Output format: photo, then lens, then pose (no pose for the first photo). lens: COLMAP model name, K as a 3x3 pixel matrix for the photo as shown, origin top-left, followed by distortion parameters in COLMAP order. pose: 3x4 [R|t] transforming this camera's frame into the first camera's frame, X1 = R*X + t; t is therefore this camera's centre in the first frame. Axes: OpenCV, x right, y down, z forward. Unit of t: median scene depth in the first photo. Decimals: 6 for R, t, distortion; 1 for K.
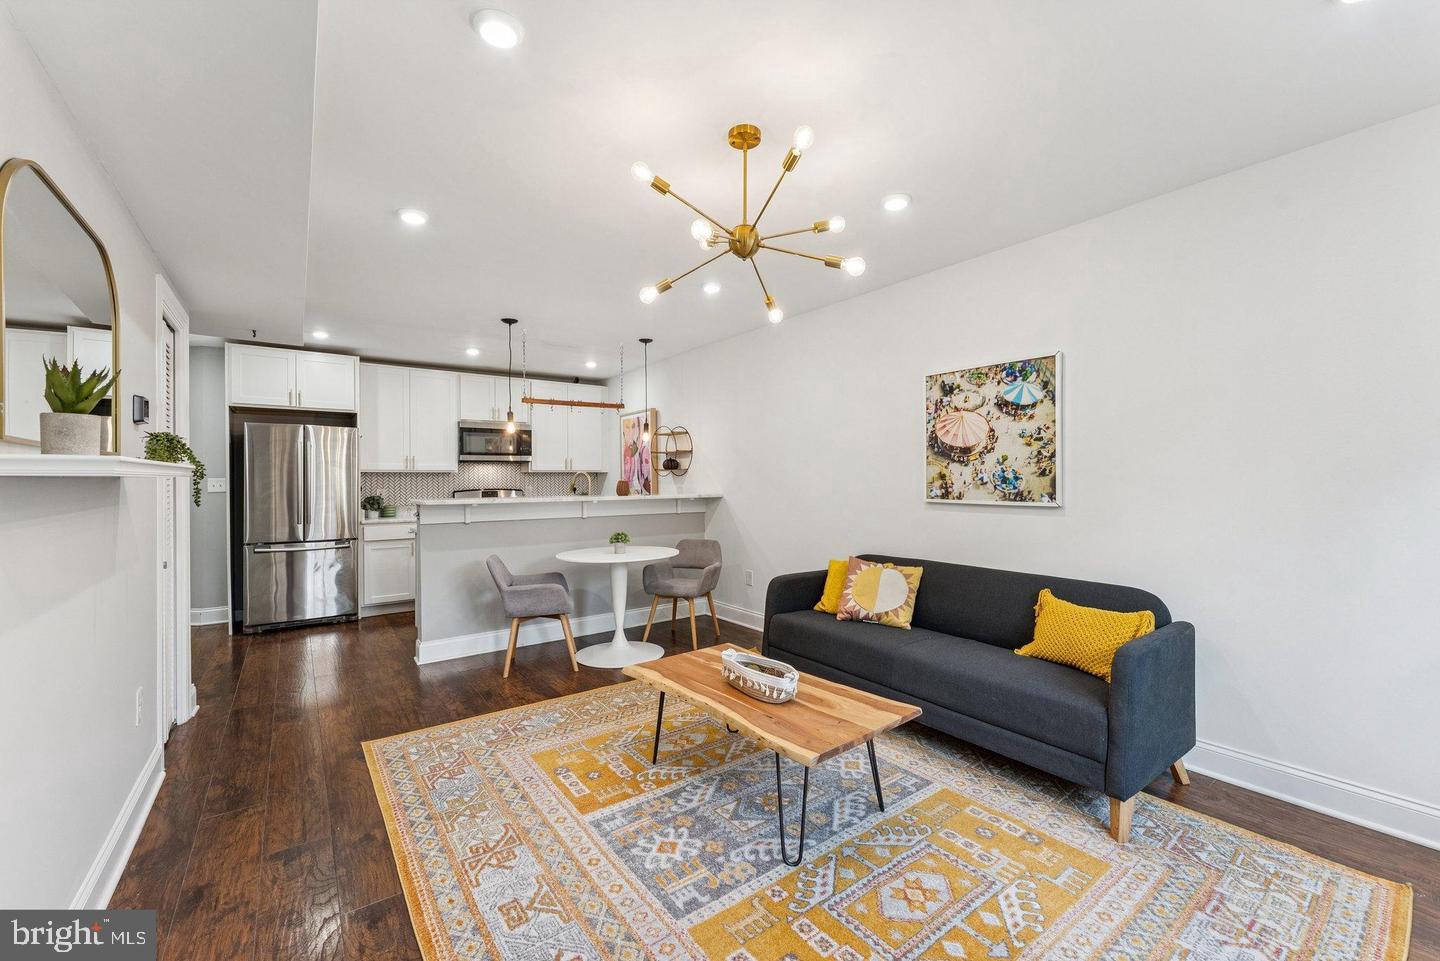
lens RADIAL K [[594.1, 0, 731.1], [0, 594.1, 476.7], [0, 0, 1]] dist [0.003449, -0.000728]
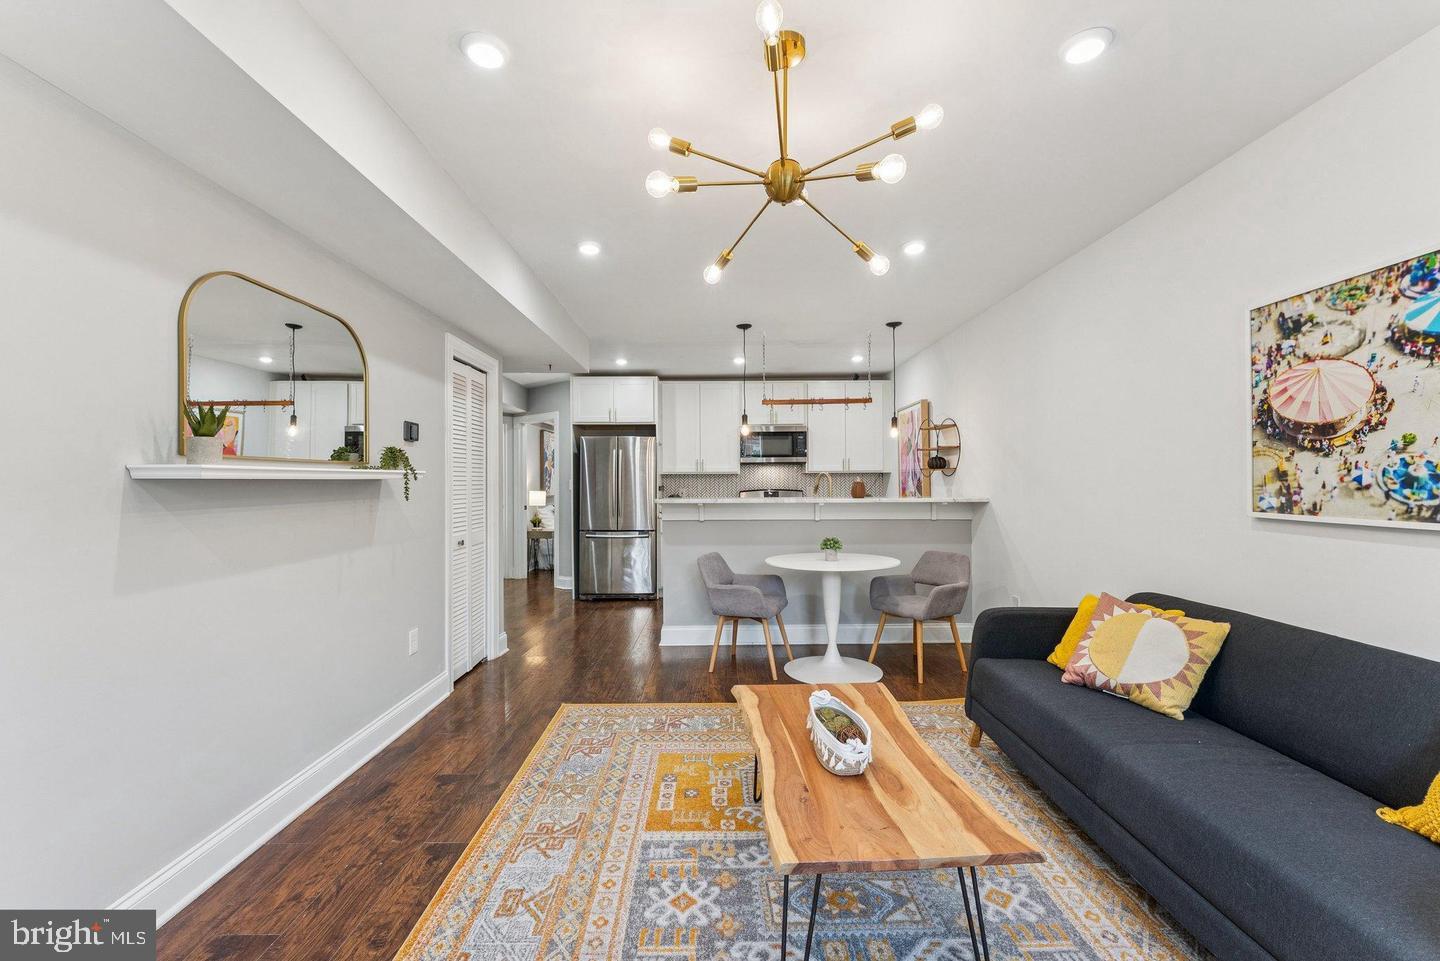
lens RADIAL K [[594.1, 0, 713.8], [0, 594.1, 478.1], [0, 0, 1]] dist [0.003449, -0.000728]
pose [[0.800126, -0.002808, -0.599826, 0.264378], [0.003676, 0.999993, 0.000222, 0.000352], [0.599821, -0.002382, 0.800131, 0.191458]]
